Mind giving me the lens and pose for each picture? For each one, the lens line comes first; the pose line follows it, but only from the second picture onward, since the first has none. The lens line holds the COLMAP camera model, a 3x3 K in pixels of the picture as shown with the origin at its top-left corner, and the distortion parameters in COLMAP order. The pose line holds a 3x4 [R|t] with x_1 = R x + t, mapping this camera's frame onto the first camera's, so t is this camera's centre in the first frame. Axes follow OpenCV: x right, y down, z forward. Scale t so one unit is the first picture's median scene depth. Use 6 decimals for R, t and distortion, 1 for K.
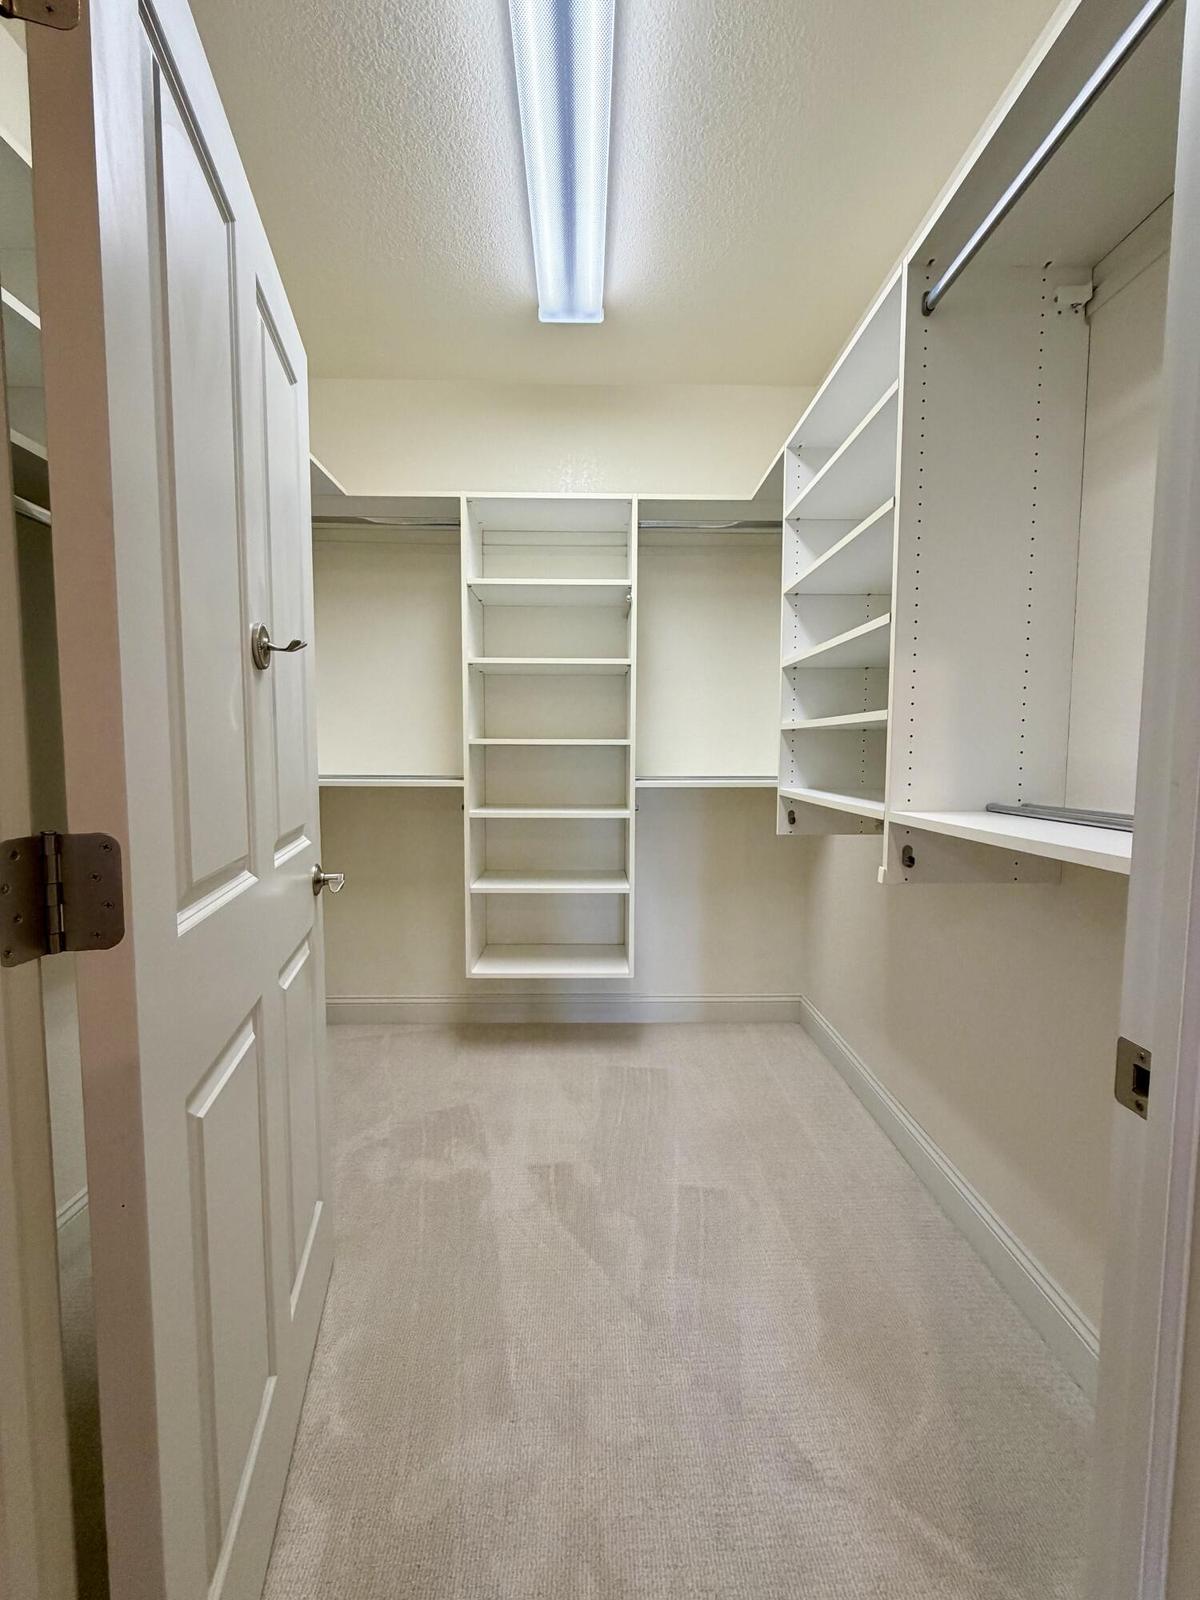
lens RADIAL K [[634.9, 0, 600.0], [0, 634.9, 800.0], [0, 0, 1]] dist [-0.004983, 0.000373]
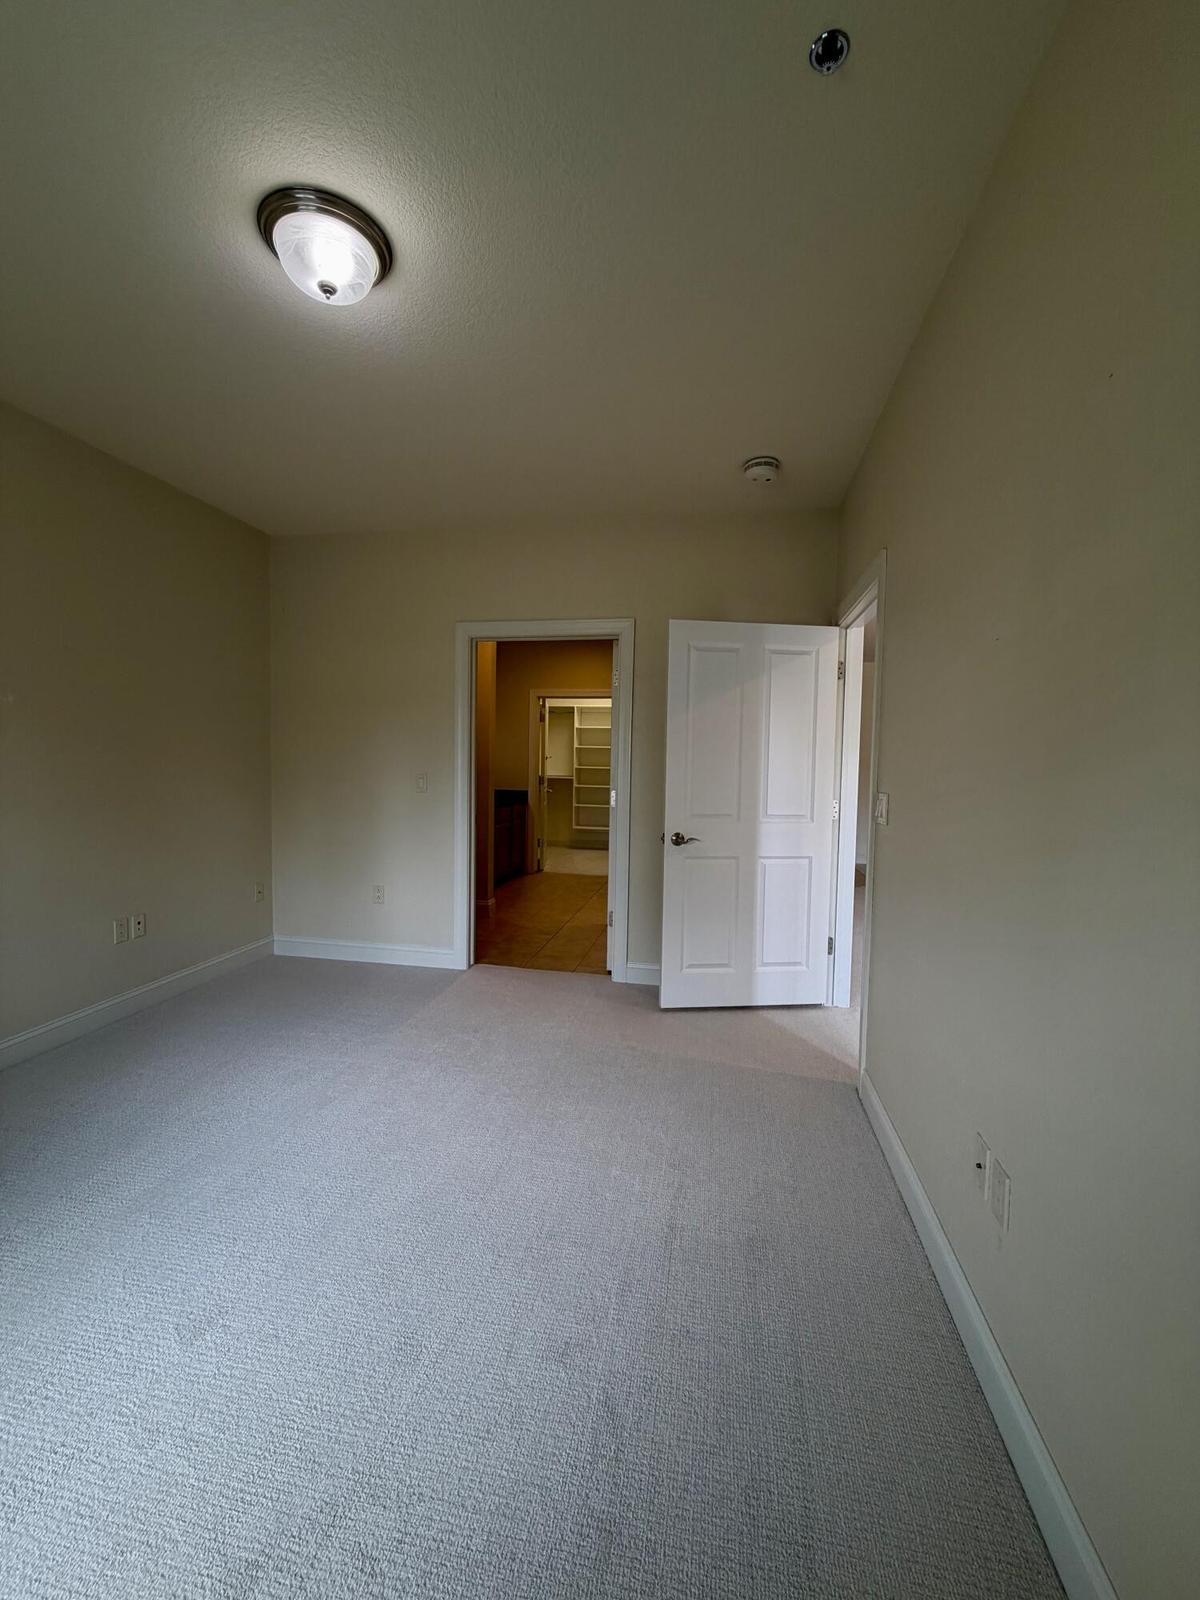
lens RADIAL K [[634.9, 0, 600.0], [0, 634.9, 800.0], [0, 0, 1]] dist [-0.004983, 0.000373]
pose [[0.980491, 0.027215, -0.194670, 0.713906], [-0.030827, 0.999404, -0.015550, 0.166603], [0.194131, 0.021248, 0.980746, -2.815366]]
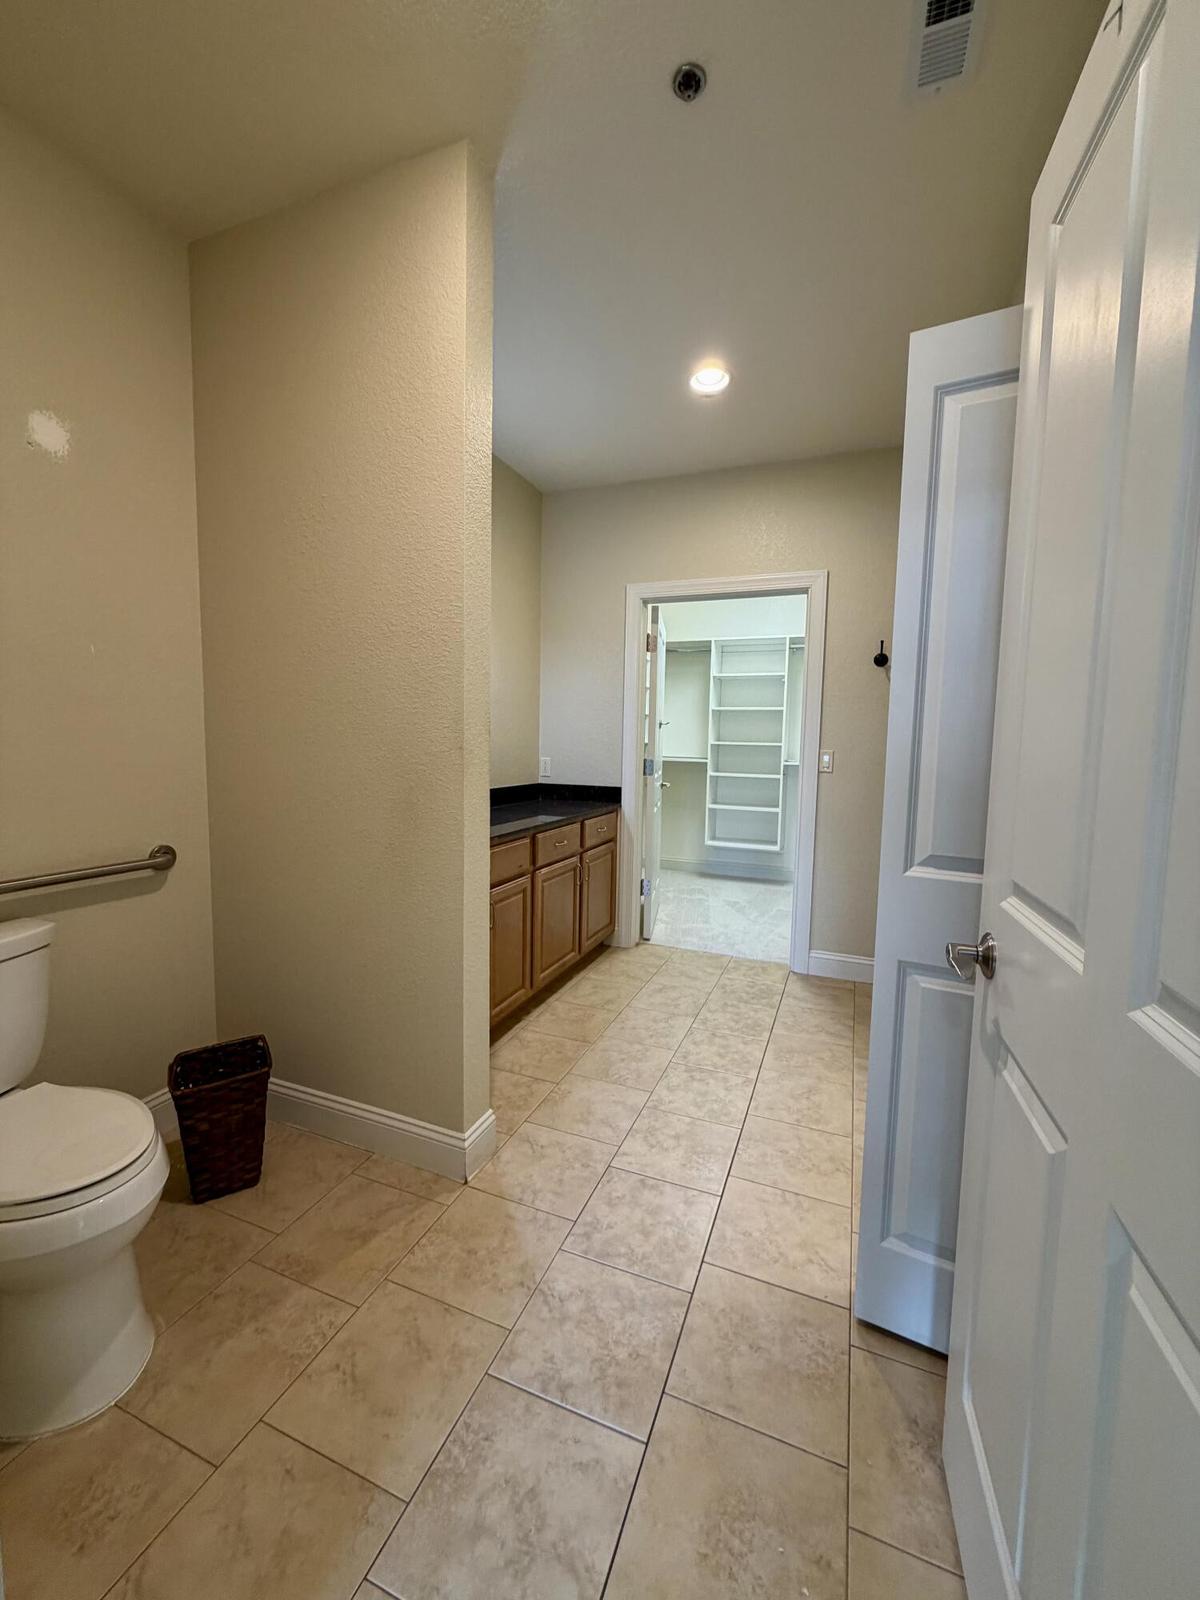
lens RADIAL K [[634.9, 0, 600.0], [0, 634.9, 800.0], [0, 0, 1]] dist [-0.004983, 0.000373]
pose [[0.924099, 0.048552, -0.379056, 0.313541], [-0.044189, 0.998819, 0.020209, 0.088112], [0.379590, -0.001925, 0.925153, -1.318548]]
